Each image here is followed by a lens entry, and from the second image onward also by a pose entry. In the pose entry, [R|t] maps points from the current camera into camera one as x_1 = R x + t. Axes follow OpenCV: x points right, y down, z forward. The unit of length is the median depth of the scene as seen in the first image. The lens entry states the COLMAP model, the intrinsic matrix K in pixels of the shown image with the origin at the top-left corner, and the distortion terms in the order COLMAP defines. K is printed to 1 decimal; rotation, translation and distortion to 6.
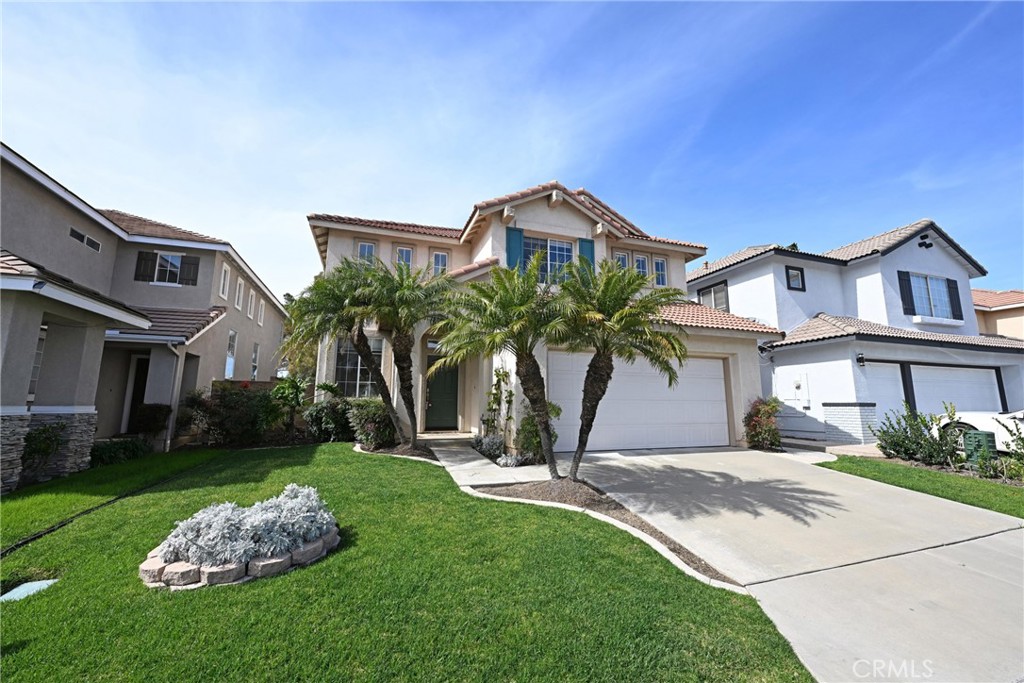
lens RADIAL K [[405.8, 0, 509.5], [0, 405.8, 342.7], [0, 0, 1]] dist [0.000488, 0.000518]
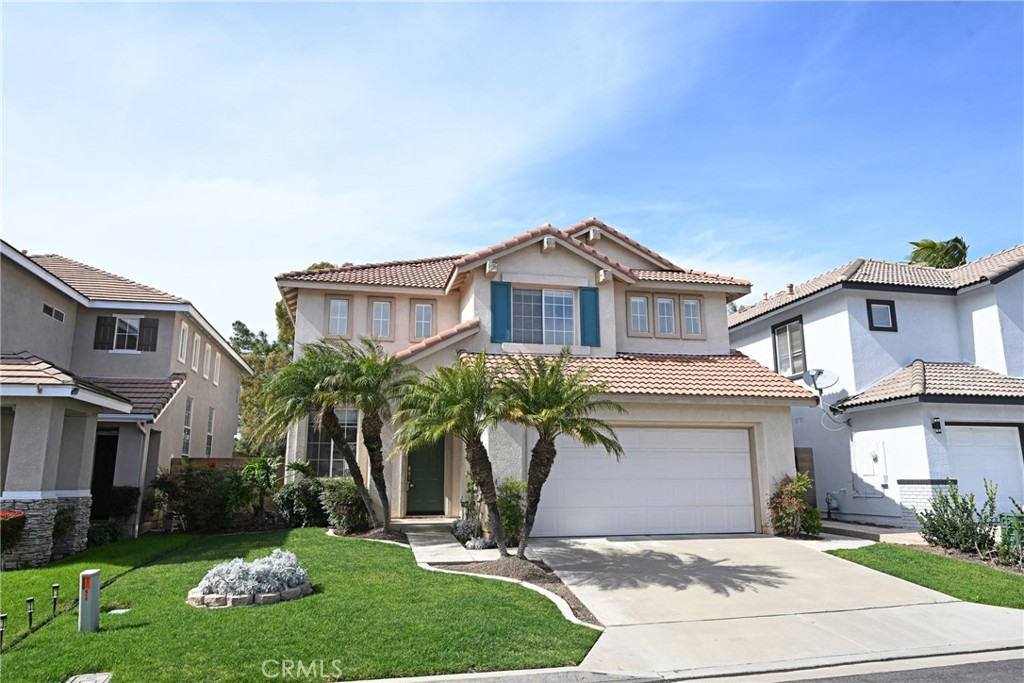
lens RADIAL K [[693.9, 0, 513.3], [0, 693.9, 341.6], [0, 0, 1]] dist [-0.001867, 0.002810]
pose [[0.993281, -0.028822, -0.112079, 0.214352], [0.023974, 0.998727, -0.044369, -0.090539], [0.113215, 0.041384, 0.992708, -0.506000]]
